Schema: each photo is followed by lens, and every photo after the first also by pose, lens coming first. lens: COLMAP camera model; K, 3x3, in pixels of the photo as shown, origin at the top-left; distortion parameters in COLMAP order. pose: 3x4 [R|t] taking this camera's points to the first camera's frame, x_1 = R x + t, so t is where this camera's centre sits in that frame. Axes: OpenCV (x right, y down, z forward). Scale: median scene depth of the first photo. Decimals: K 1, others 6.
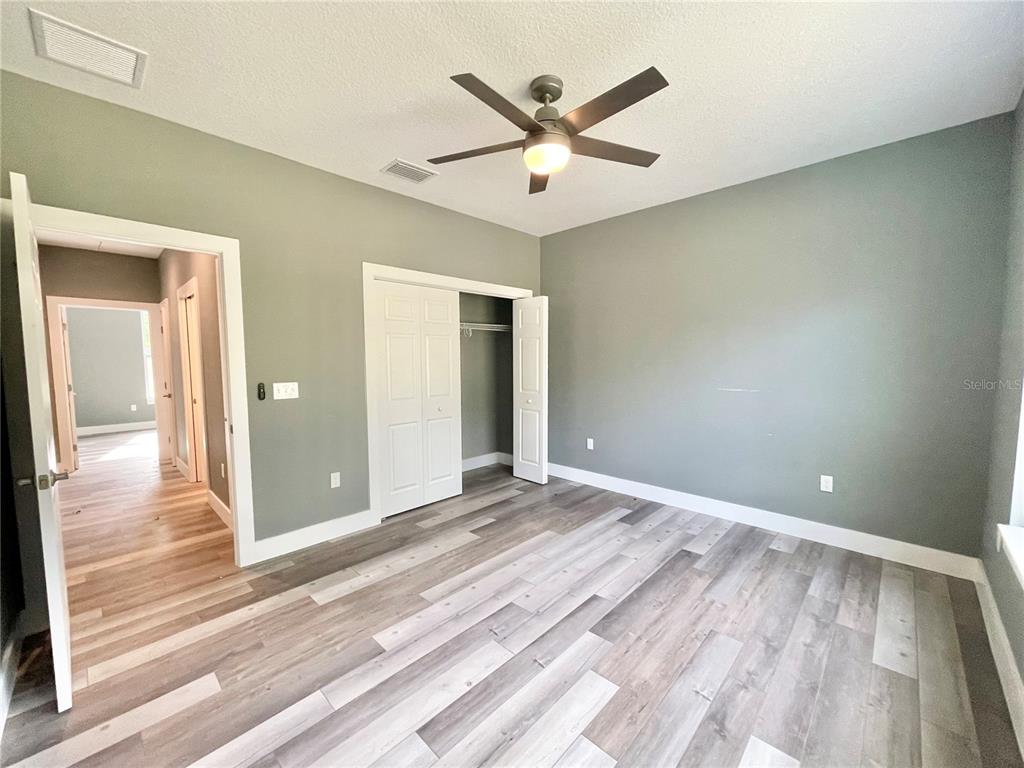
lens RADIAL K [[411.0, 0, 509.8], [0, 411.0, 387.5], [0, 0, 1]] dist [-0.002574, 0.000670]
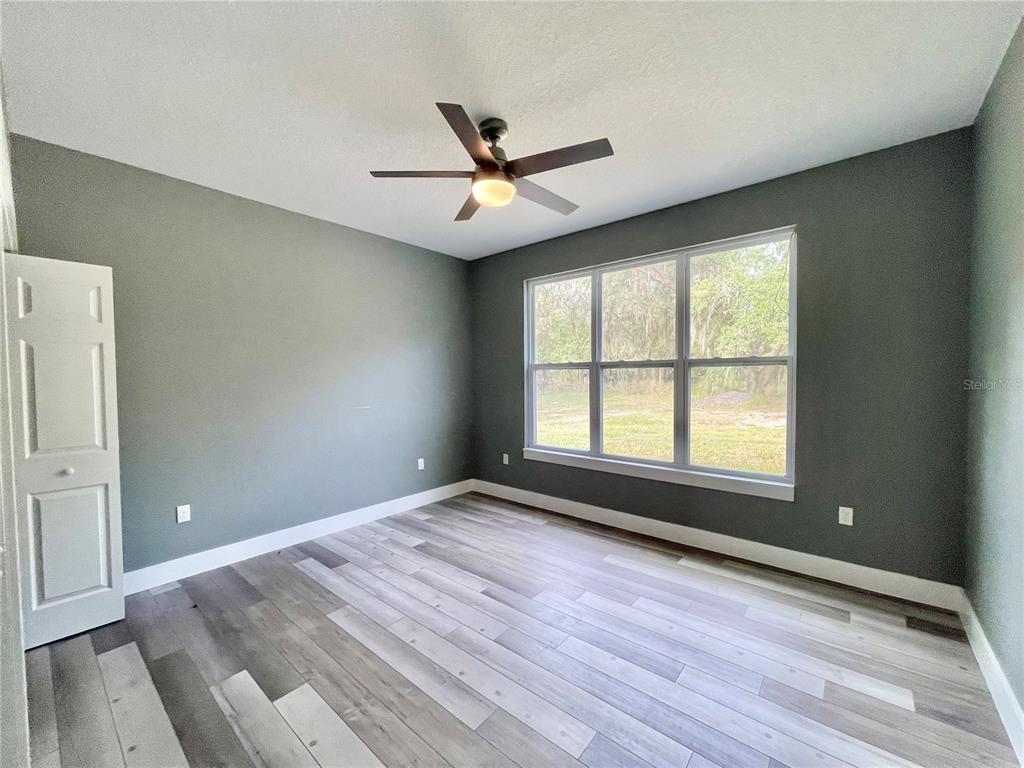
lens RADIAL K [[411.0, 0, 509.8], [0, 411.0, 387.5], [0, 0, 1]] dist [-0.002574, 0.000670]
pose [[-0.060349, -0.023270, 0.997906, -0.707281], [0.083077, 0.996143, 0.028253, -0.053737], [-0.994714, 0.084608, -0.058183, 0.751703]]
